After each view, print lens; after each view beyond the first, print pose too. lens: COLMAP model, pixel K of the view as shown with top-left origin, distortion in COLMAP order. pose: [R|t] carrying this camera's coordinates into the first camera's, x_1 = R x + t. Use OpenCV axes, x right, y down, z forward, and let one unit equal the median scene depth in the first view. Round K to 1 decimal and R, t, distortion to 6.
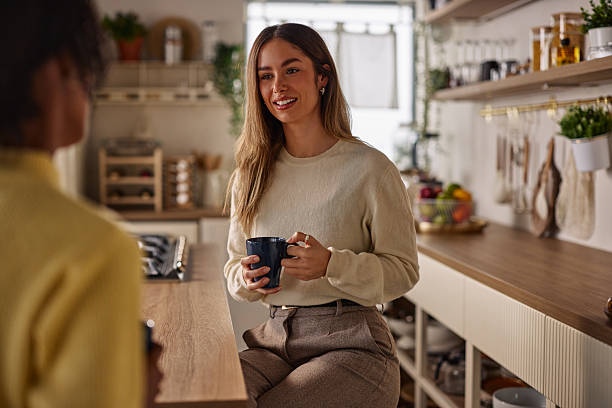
lens RADIAL K [[908.7, 0, 307.8], [0, 908.7, 208.4], [0, 0, 1]] dist [-0.037422, 0.000000]
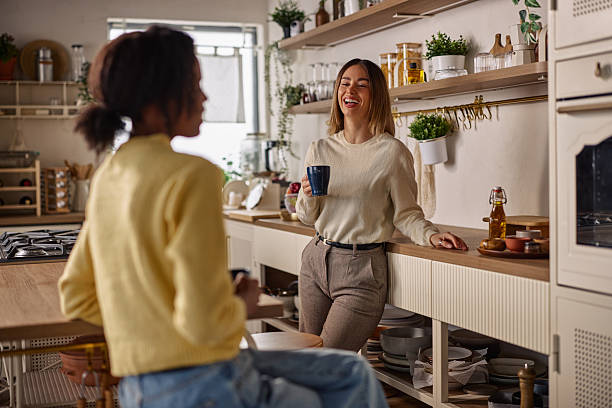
lens RADIAL K [[908.7, 0, 316.4], [0, 908.7, 197.8], [0, 0, 1]] dist [-0.037422, 0.000000]
pose [[0.966002, -0.031635, 0.256591, -0.175853], [0.039410, 0.998905, -0.025211, 0.031350], [-0.255513, 0.034467, 0.966191, -0.205100]]
